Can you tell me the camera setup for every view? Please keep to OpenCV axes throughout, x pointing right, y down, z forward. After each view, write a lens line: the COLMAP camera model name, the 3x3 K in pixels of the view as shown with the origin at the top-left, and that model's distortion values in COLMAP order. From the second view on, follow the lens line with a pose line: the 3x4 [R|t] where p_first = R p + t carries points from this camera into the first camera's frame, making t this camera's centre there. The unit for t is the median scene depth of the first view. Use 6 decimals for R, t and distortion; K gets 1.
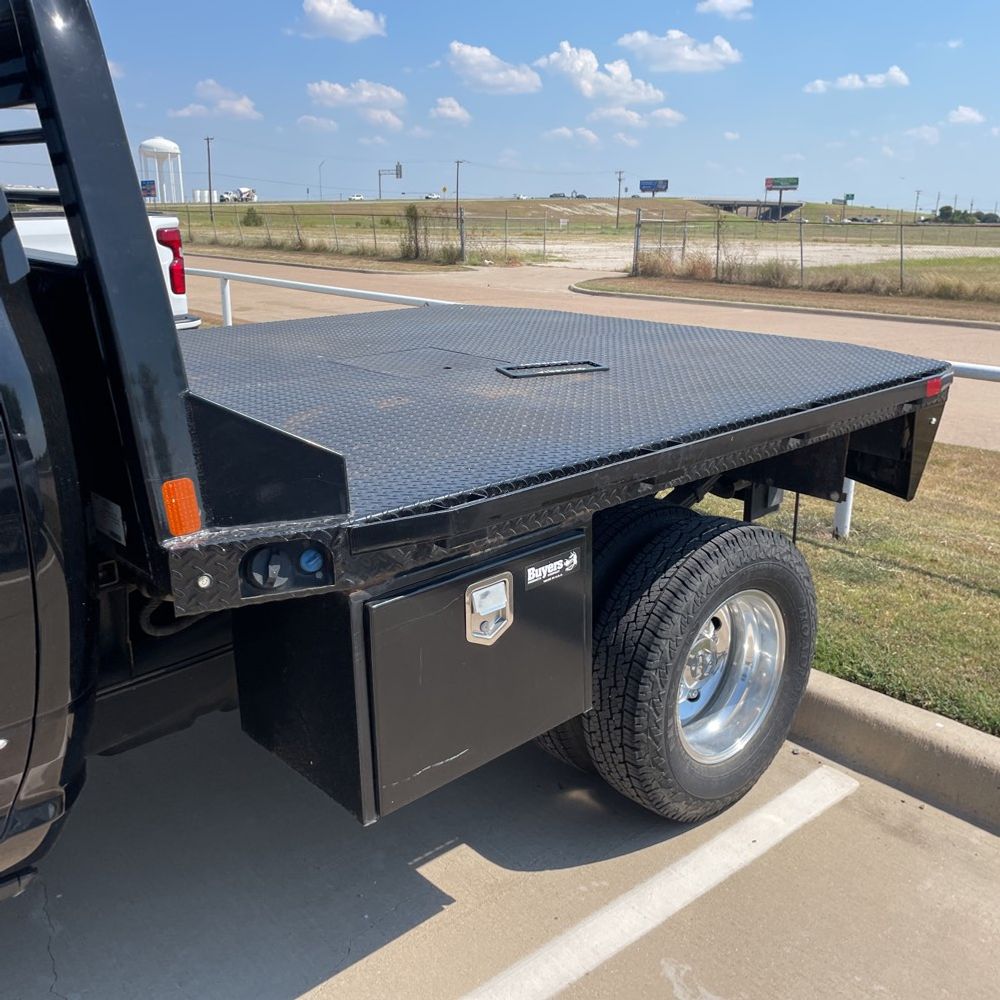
lens RADIAL K [[1009.8, 0, 504.8], [0, 1009.8, 502.6], [0, 0, 1]] dist [0.043761, 0.000000]
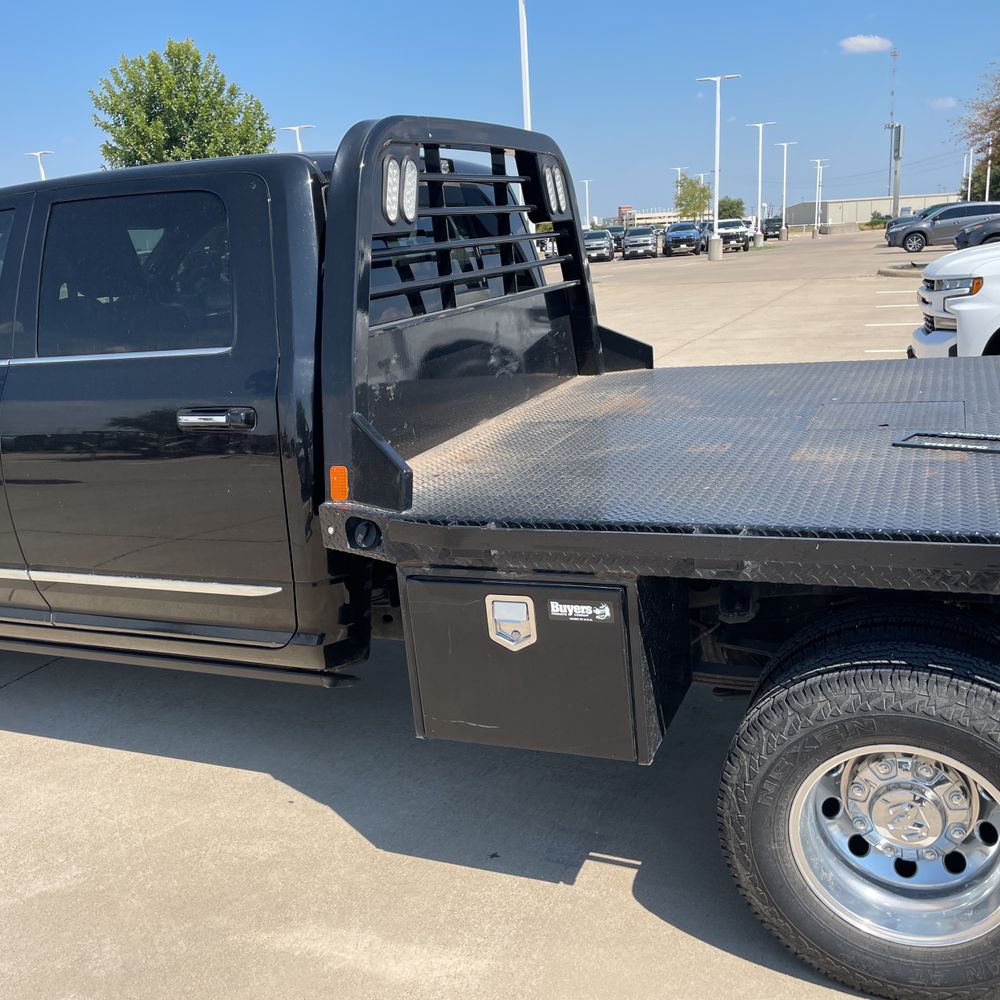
lens RADIAL K [[1009.8, 0, 498.9], [0, 1009.8, 499.2], [0, 0, 1]] dist [0.043761, 0.000000]
pose [[0.412864, 0.199922, -0.888580, 1.162433], [-0.195122, 0.972375, 0.128115, -0.214381], [0.889646, 0.120487, 0.440468, 0.486819]]
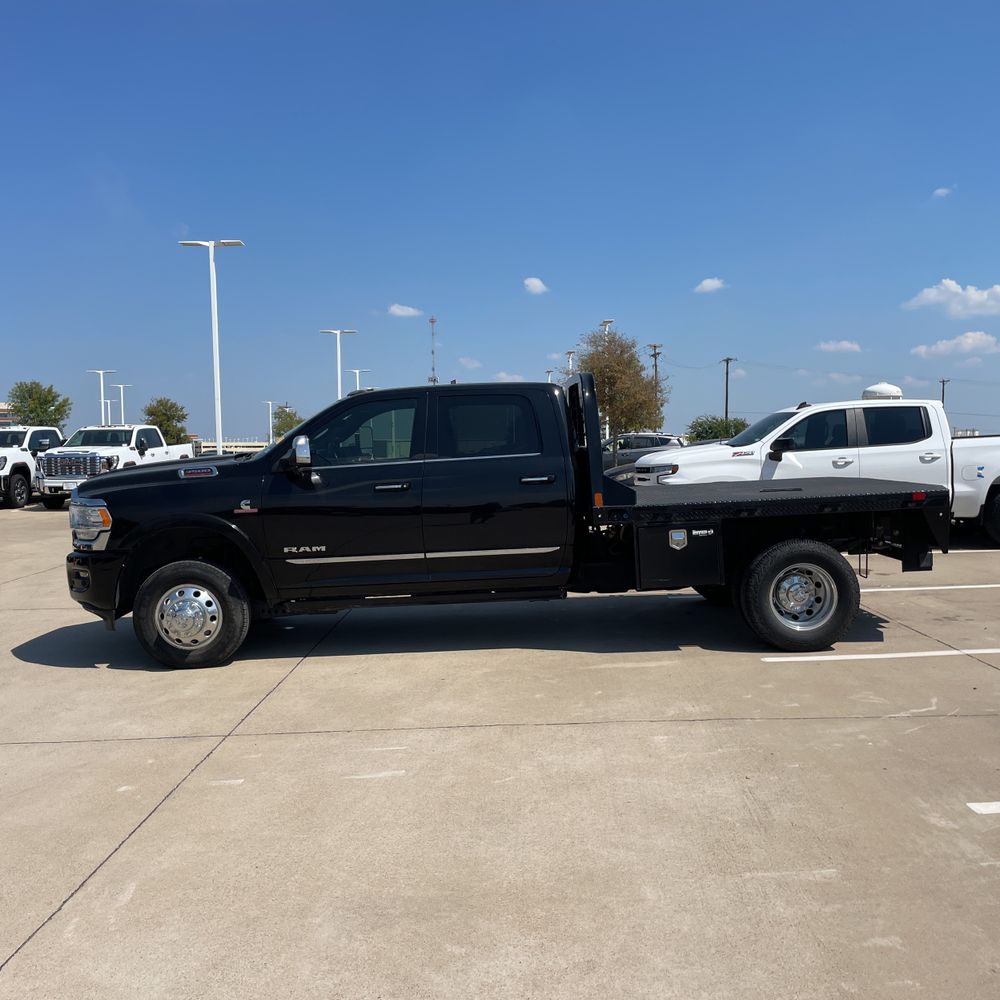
lens RADIAL K [[1009.8, 0, 502.0], [0, 1009.8, 491.2], [0, 0, 1]] dist [0.043761, 0.000000]
pose [[0.751212, 0.005115, -0.660041, 2.134951], [-0.158618, 0.972066, -0.172996, 0.749876], [0.640718, 0.234651, 0.731040, -2.348909]]
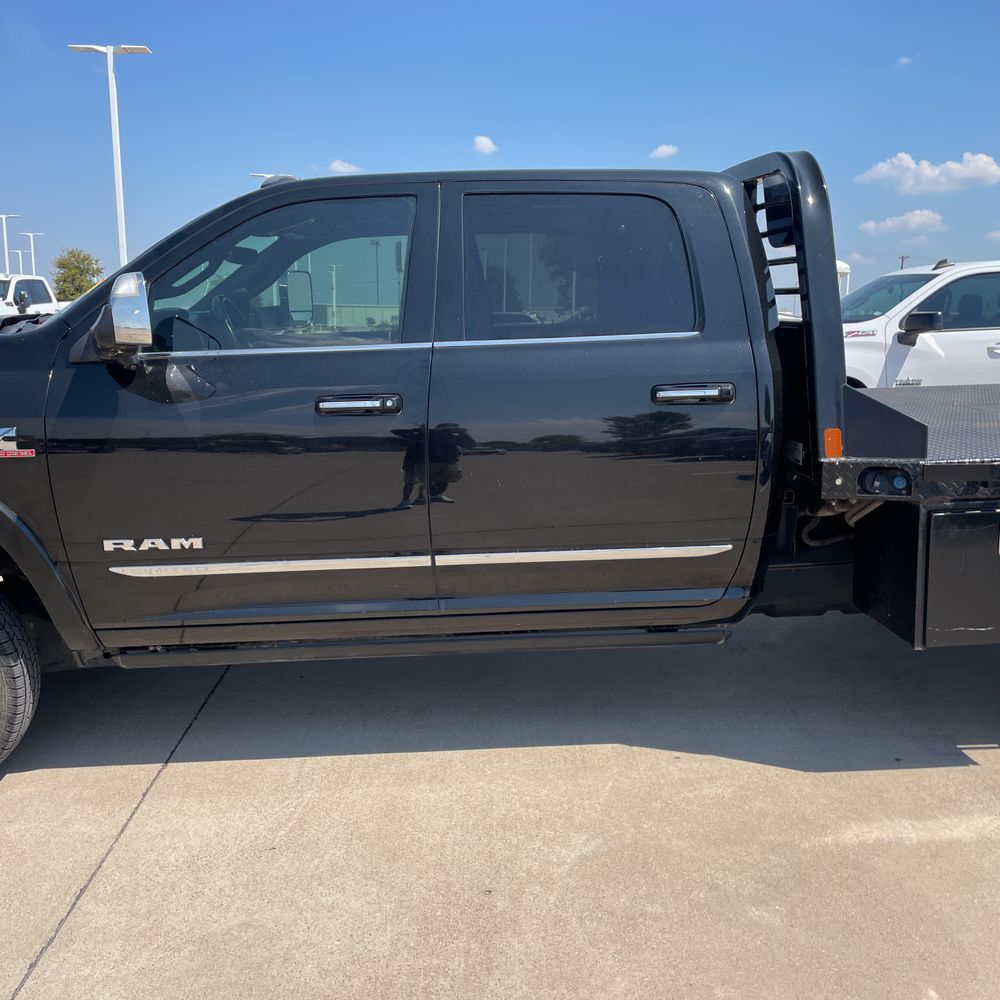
lens RADIAL K [[1009.8, 0, 504.3], [0, 1009.8, 499.7], [0, 0, 1]] dist [0.043761, 0.000000]
pose [[0.786995, 0.105652, -0.607846, 0.353804], [-0.170503, 0.984103, -0.049705, 0.295965], [0.592932, 0.142757, 0.792498, -0.838844]]
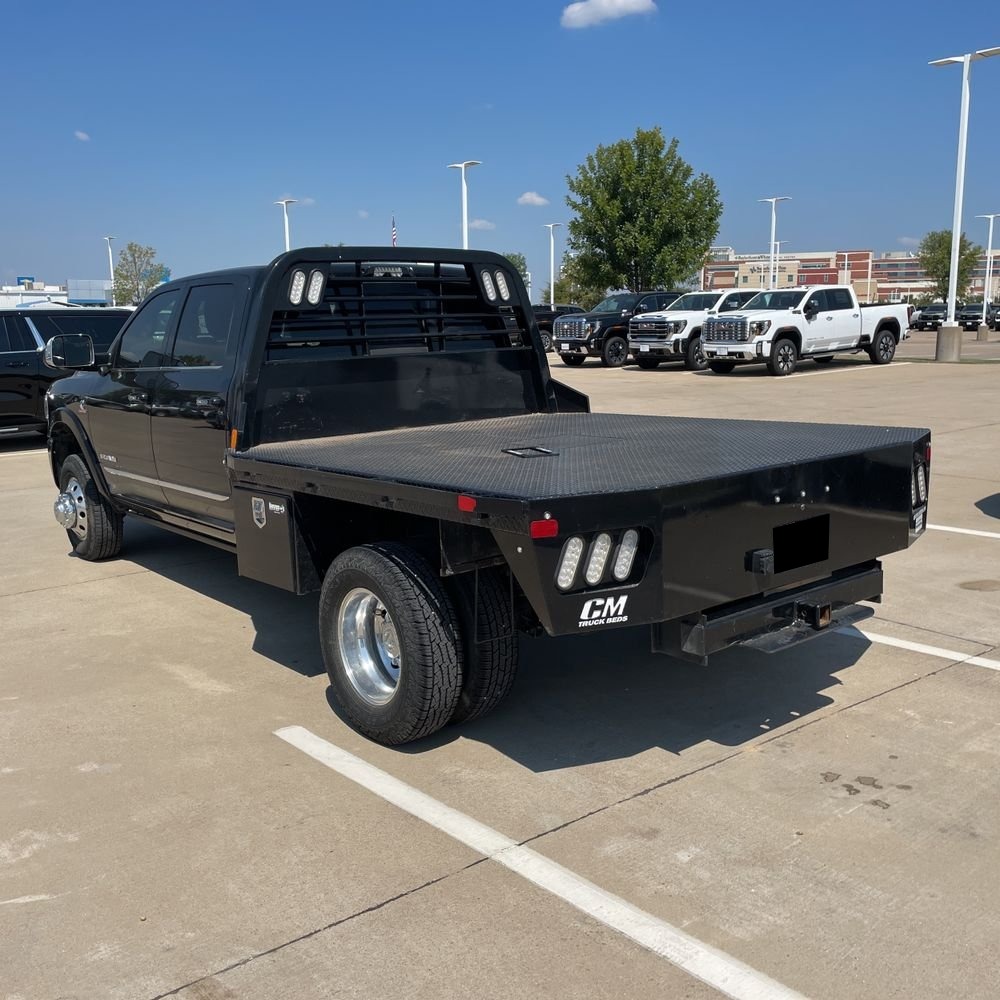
lens RADIAL K [[1010.7, 0, 503.5], [0, 1010.7, 498.1], [0, 0, 1]] dist [0.043538, 0.000000]
pose [[-0.054107, 0.170102, -0.983940, 2.553087], [-0.264777, 0.947665, 0.178391, -0.558003], [0.962790, 0.270177, -0.006236, 1.749944]]
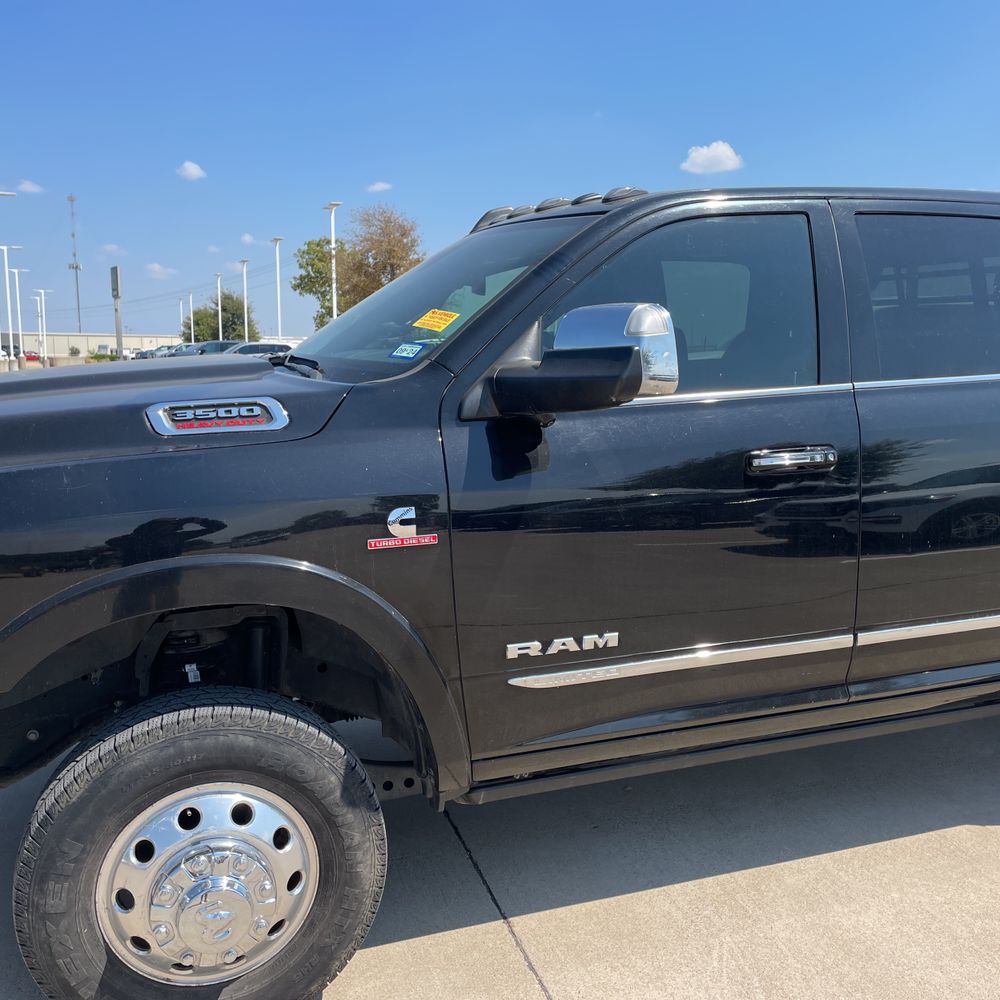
lens RADIAL K [[1009.8, 0, 487.0], [0, 1009.8, 491.4], [0, 0, 1]] dist [0.043761, 0.000000]
pose [[0.919176, 0.048950, -0.390792, -0.781043], [-0.103849, 0.987254, -0.120599, 0.359786], [0.379908, 0.151435, 0.912544, -1.128578]]
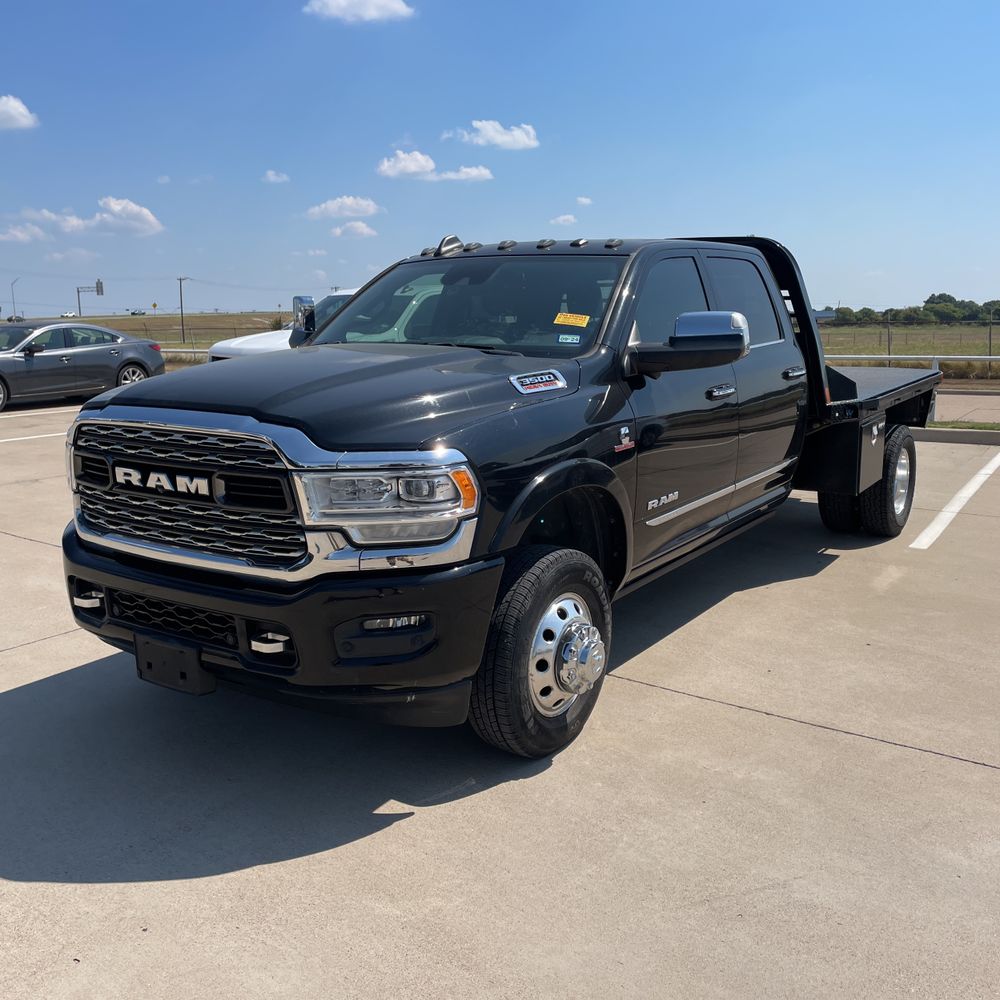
lens RADIAL K [[1009.8, 0, 490.4], [0, 1009.8, 504.2], [0, 0, 1]] dist [0.043761, 0.000000]
pose [[0.974507, -0.060874, 0.215941, -2.196808], [0.082272, 0.992399, -0.091523, 0.597359], [-0.208728, 0.106956, 0.972108, -2.155760]]
